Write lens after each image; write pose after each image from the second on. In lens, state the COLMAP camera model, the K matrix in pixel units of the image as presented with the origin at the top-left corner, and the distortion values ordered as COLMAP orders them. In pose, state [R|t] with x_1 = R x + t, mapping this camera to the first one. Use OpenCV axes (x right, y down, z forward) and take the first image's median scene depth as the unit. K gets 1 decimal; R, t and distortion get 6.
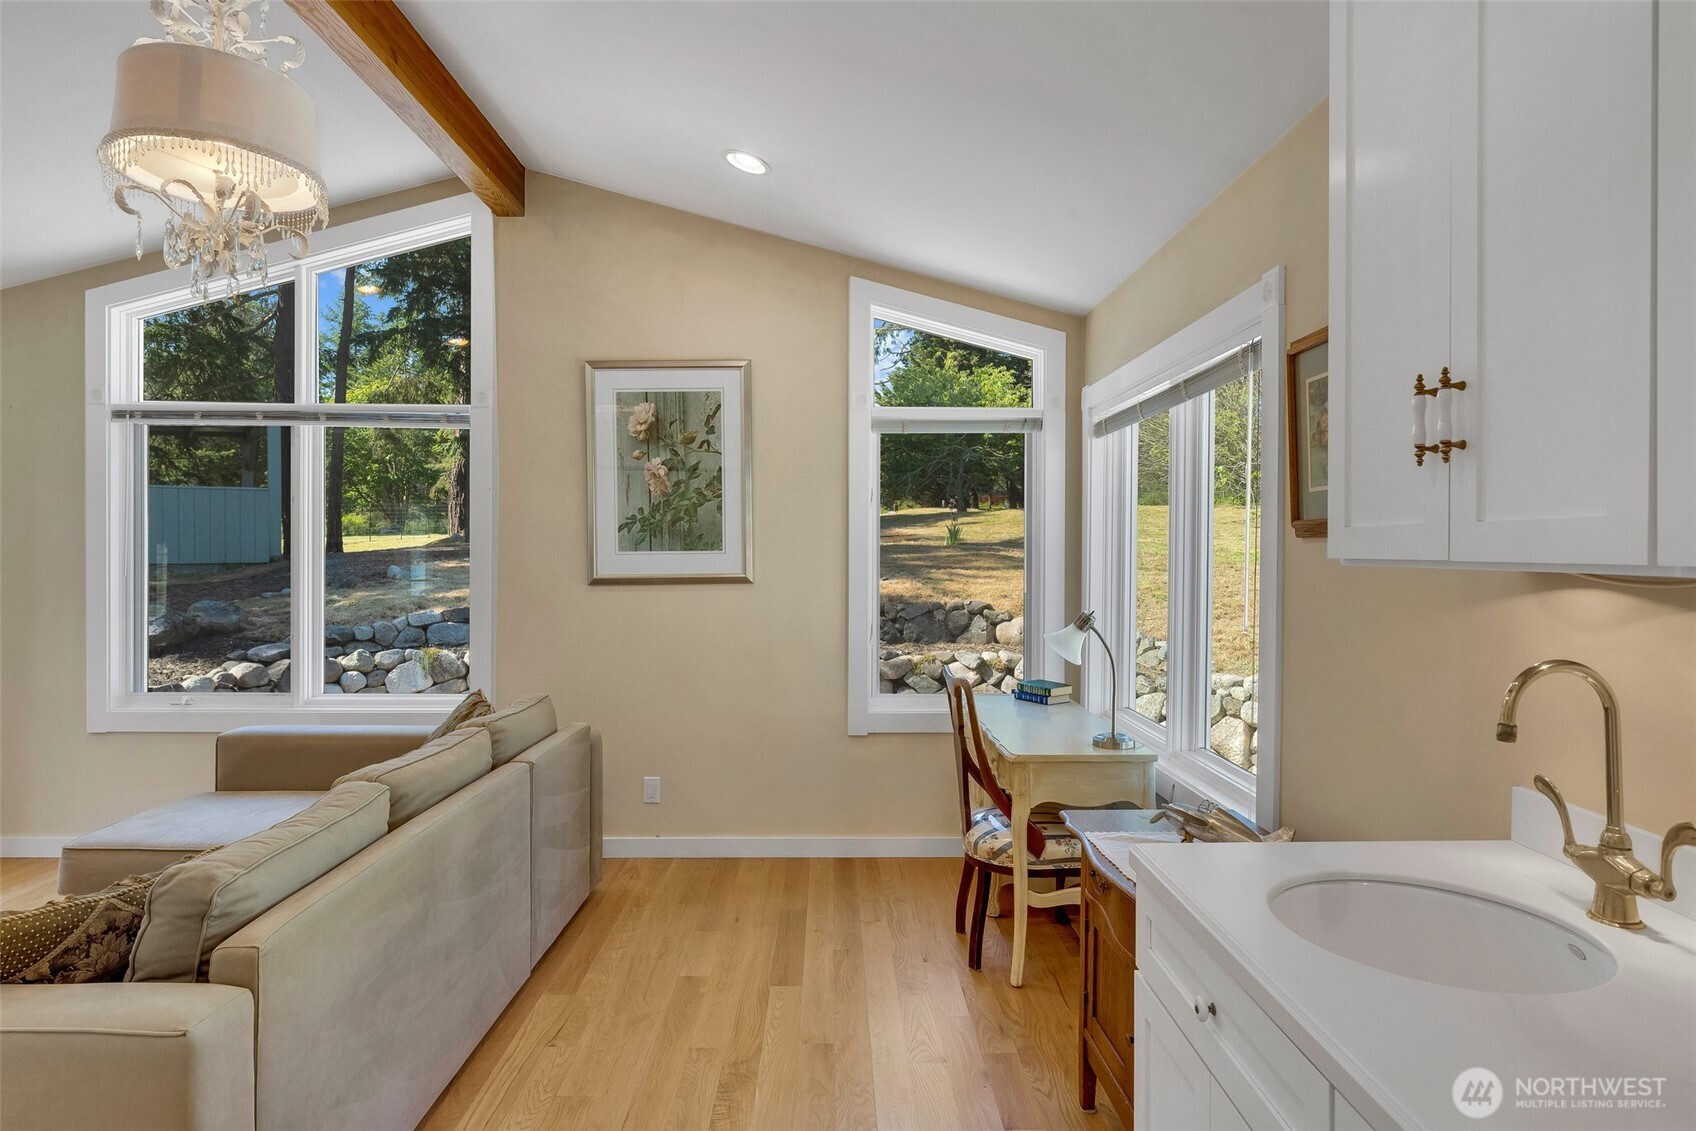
lens RADIAL K [[916.5, 0, 844.1], [0, 916.5, 550.5], [0, 0, 1]] dist [0.002174, -0.000340]
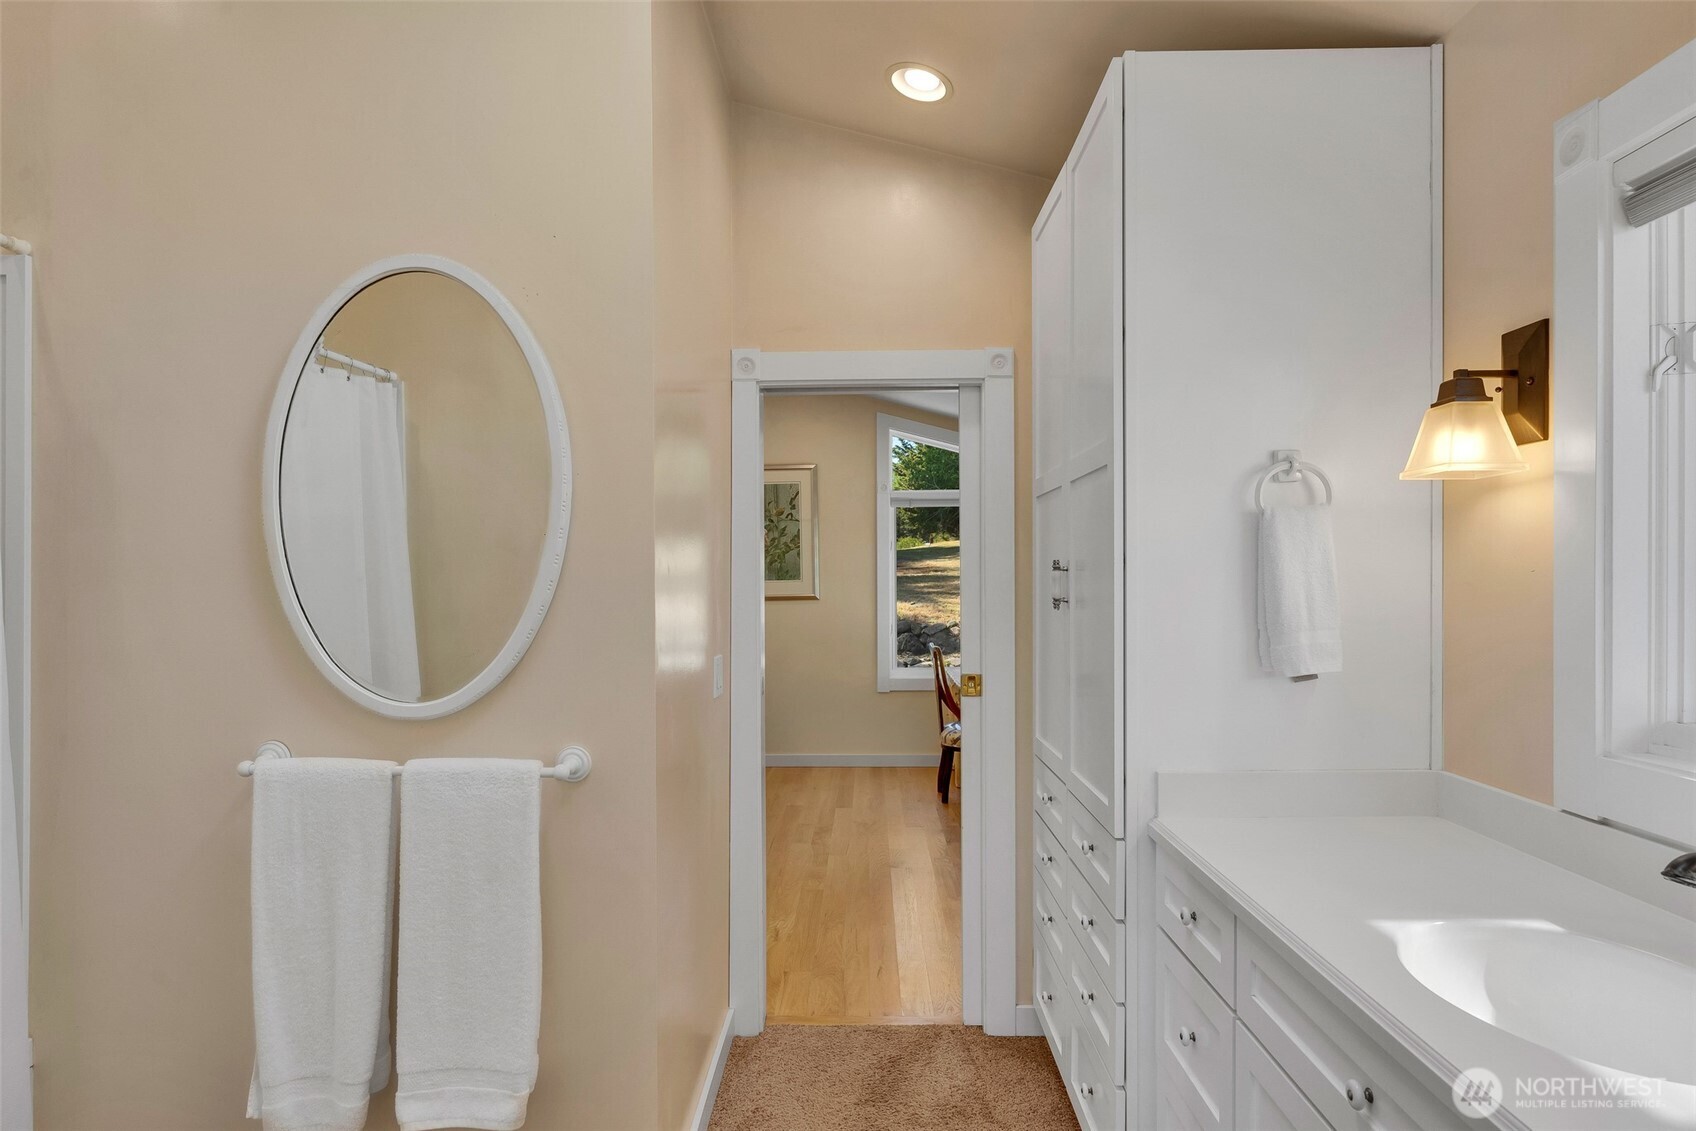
lens RADIAL K [[916.5, 0, 844.1], [0, 916.5, 550.5], [0, 0, 1]] dist [0.002174, -0.000340]
pose [[0.999064, -0.008359, -0.042448, 0.016071], [0.006915, 0.999396, -0.034061, 0.003722], [0.042707, 0.033735, 0.998518, -0.648935]]
